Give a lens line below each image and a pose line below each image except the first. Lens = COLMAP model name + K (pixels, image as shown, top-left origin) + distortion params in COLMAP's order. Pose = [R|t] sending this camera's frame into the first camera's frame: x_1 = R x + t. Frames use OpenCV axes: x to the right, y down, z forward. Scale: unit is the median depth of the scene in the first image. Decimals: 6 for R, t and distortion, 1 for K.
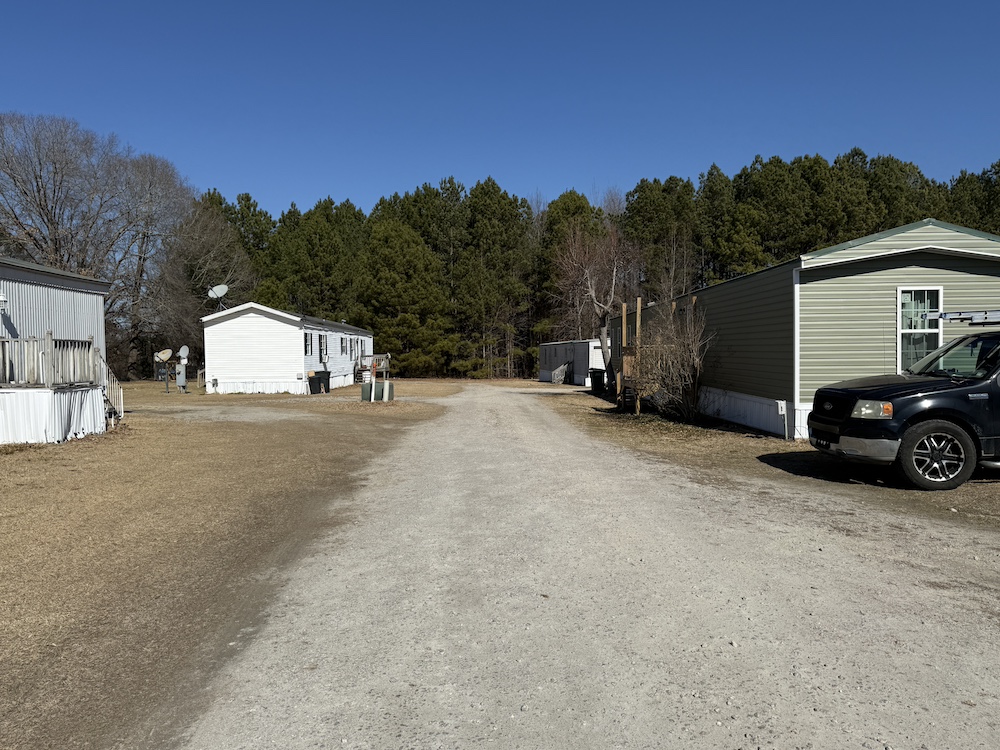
lens RADIAL K [[733.9, 0, 502.4], [0, 733.9, 379.8], [0, 0, 1]] dist [0.103723, -0.166927]
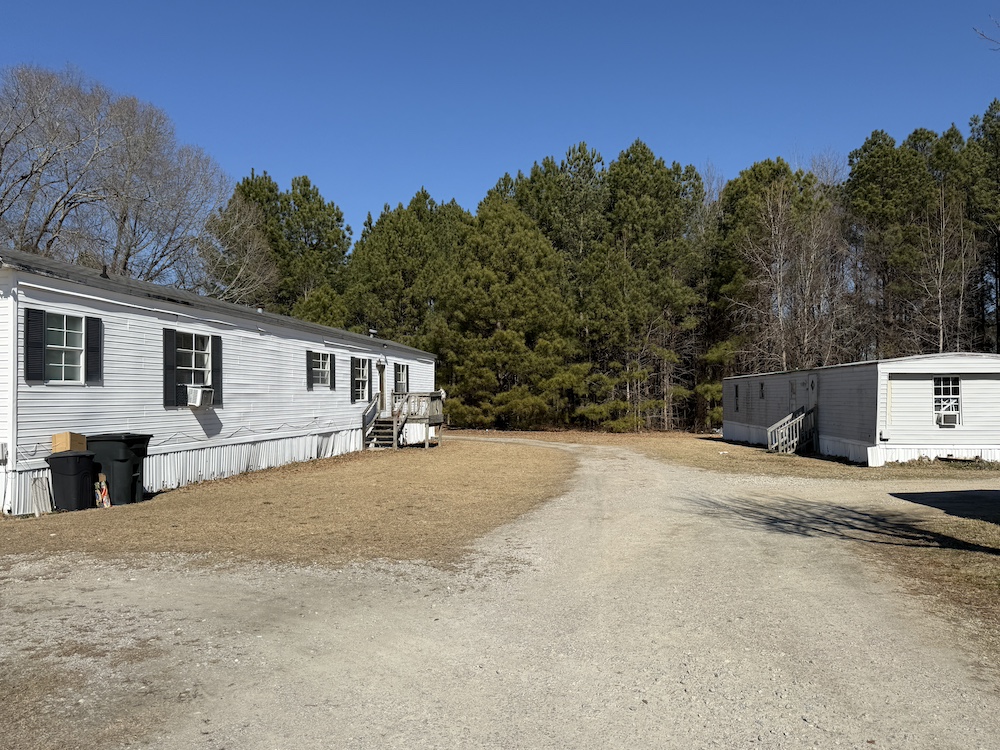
lens RADIAL K [[729.7, 0, 494.0], [0, 729.7, 380.6], [0, 0, 1]] dist [0.104655, -0.151285]
pose [[0.979032, 0.001477, -0.203700, -0.008880], [-0.013190, 0.998335, -0.056157, -0.008895], [0.203278, 0.057667, 0.977421, 0.330541]]
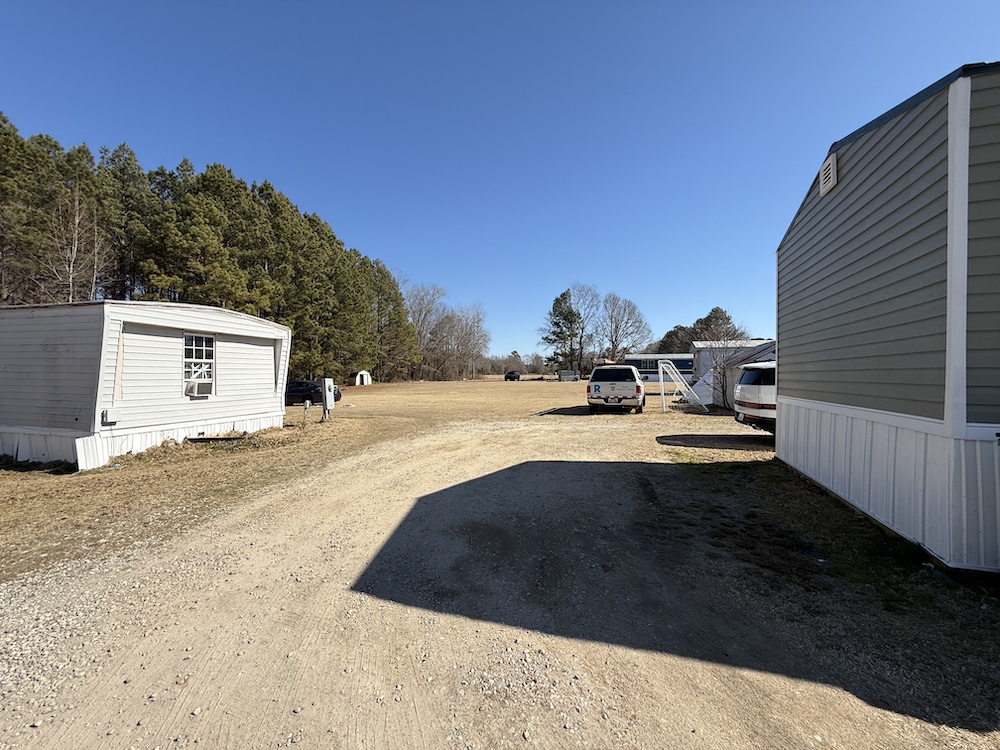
lens RADIAL K [[402.1, 0, 499.6], [0, 402.1, 369.7], [0, 0, 1]] dist [-0.000114, -0.000172]
pose [[0.350318, 0.024375, 0.936314, 0.017561], [0.025787, 0.999031, -0.035656, -0.011275], [-0.936276, 0.036636, 0.349350, 0.499219]]
